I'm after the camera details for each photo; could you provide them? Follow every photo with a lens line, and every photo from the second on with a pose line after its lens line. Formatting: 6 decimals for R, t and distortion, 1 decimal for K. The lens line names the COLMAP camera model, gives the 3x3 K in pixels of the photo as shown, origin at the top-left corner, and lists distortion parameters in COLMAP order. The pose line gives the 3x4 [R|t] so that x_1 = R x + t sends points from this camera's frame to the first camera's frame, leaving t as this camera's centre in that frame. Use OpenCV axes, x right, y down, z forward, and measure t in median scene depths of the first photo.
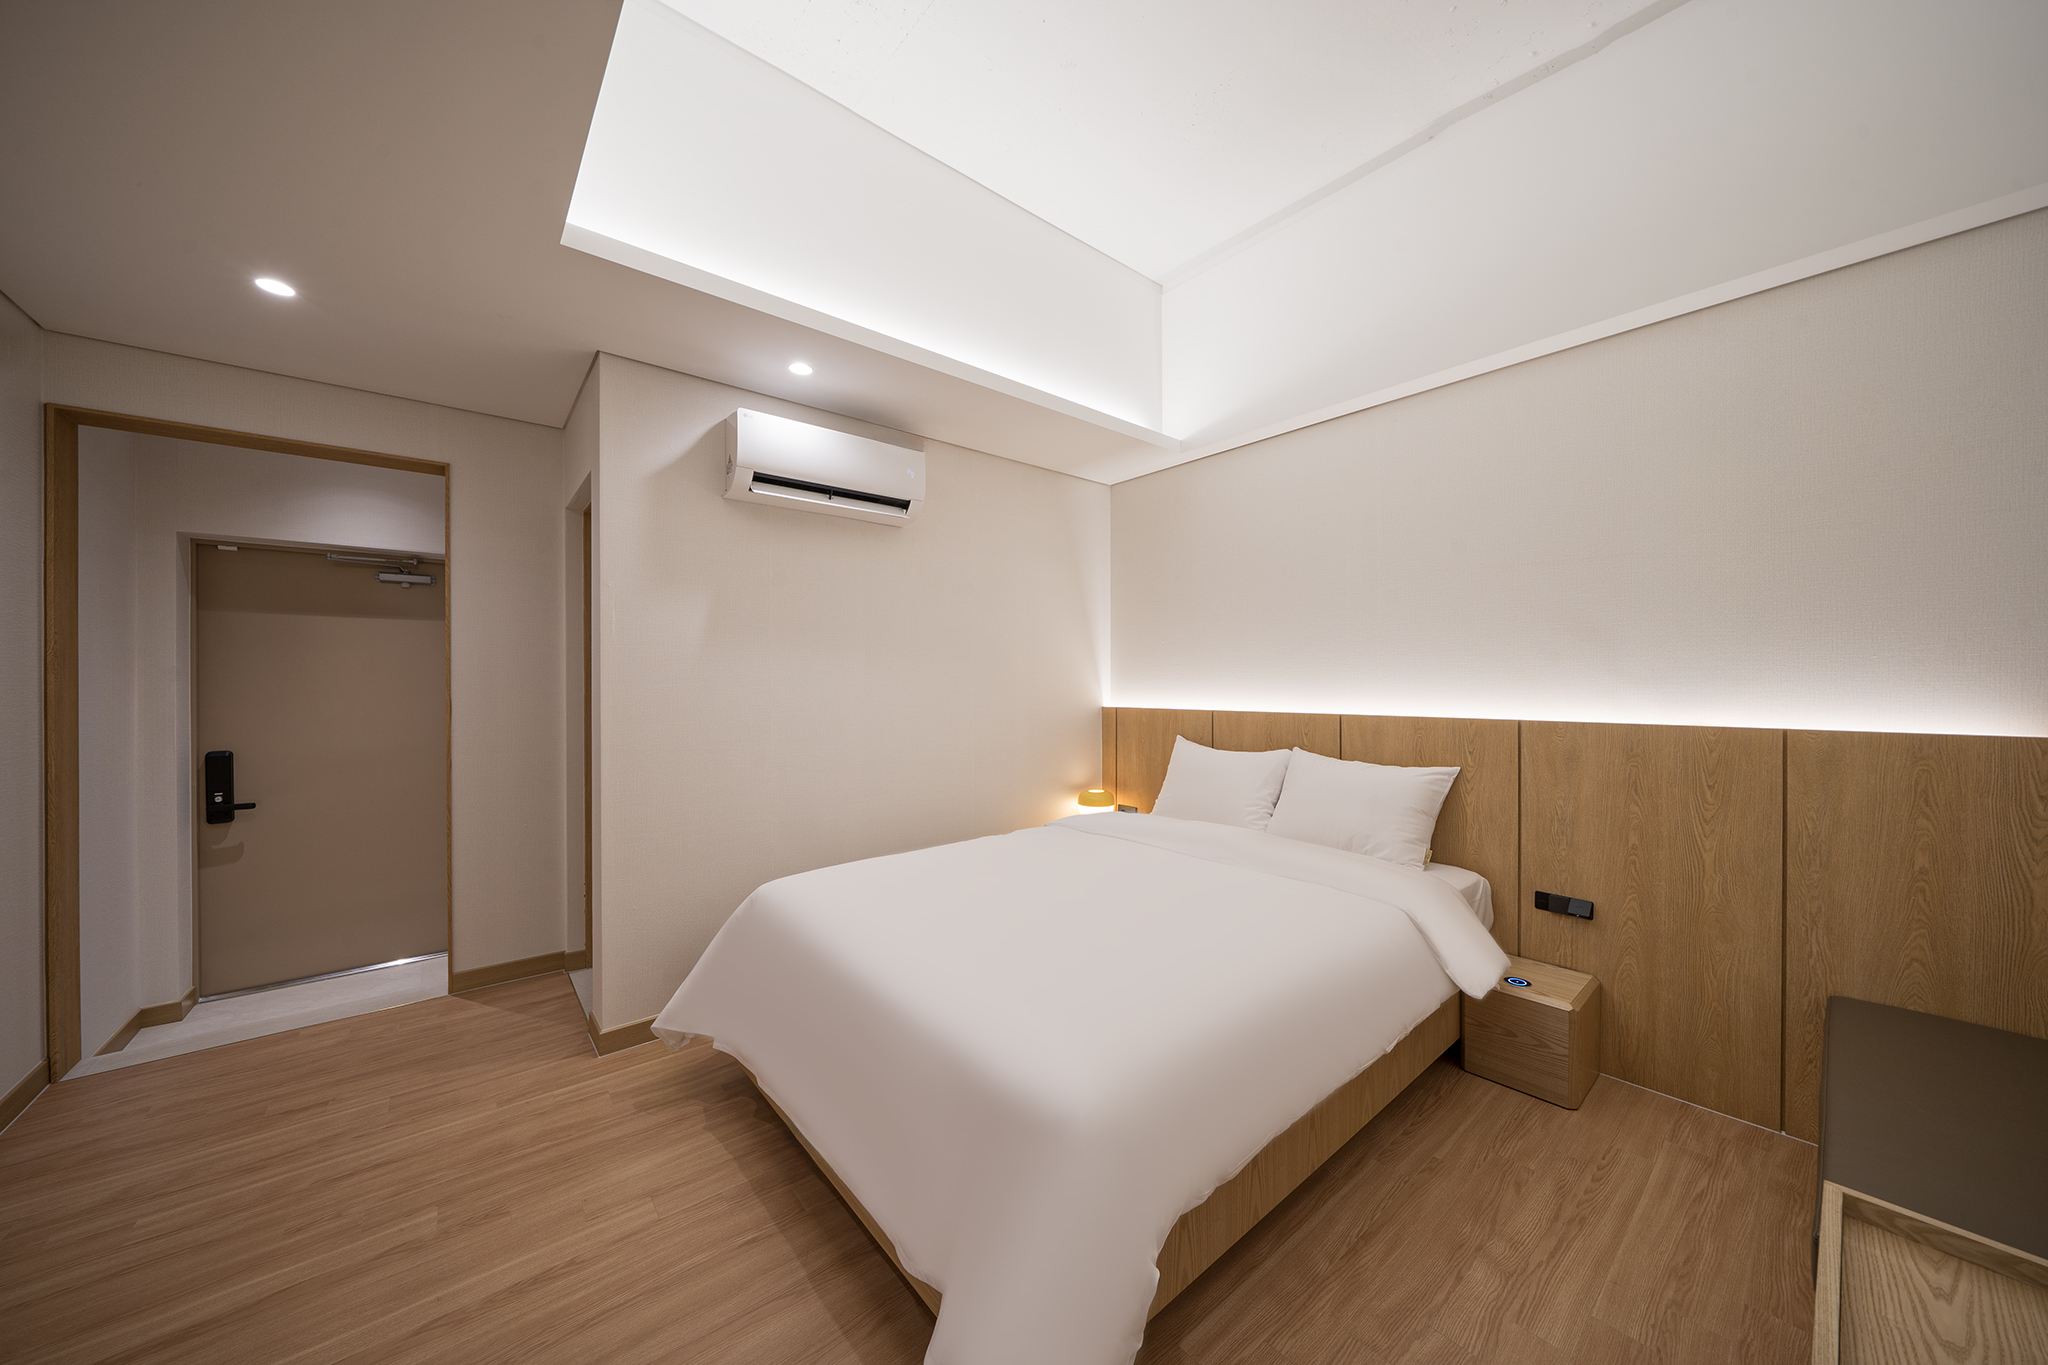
lens RADIAL K [[698.1, 0, 1024.0], [0, 698.1, 682.5], [0, 0, 1]] dist [-0.001238, 0.000127]
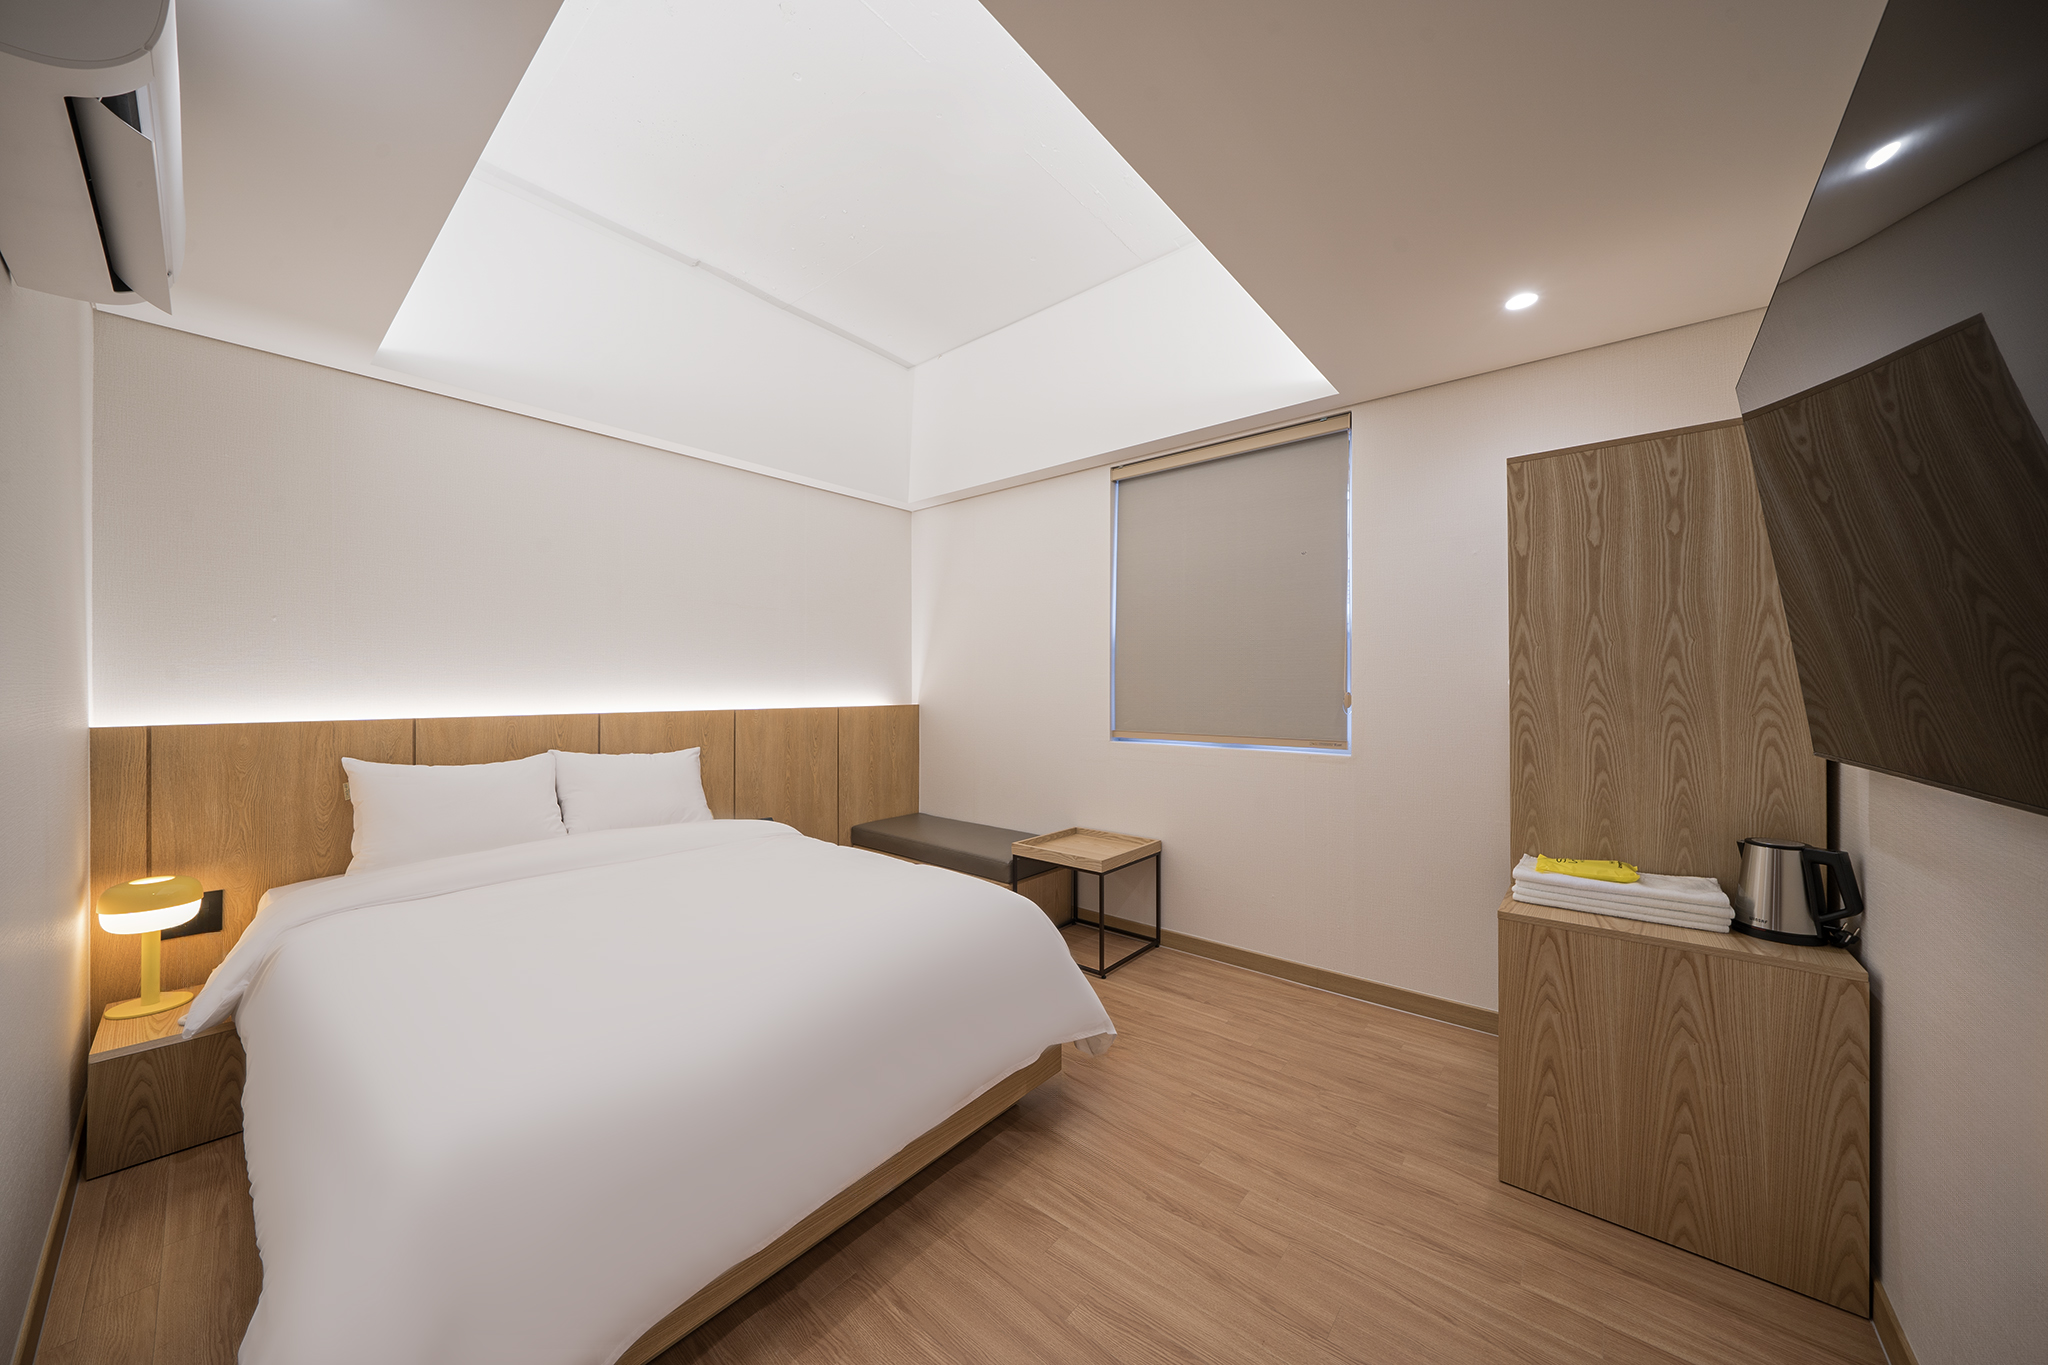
lens RADIAL K [[698.1, 0, 1024.0], [0, 698.1, 682.5], [0, 0, 1]] dist [-0.001238, 0.000127]
pose [[-0.177909, -0.000828, 0.984047, -0.817129], [-0.008074, 0.999967, -0.000618, -0.007326], [-0.984014, -0.008055, -0.177910, 0.626279]]
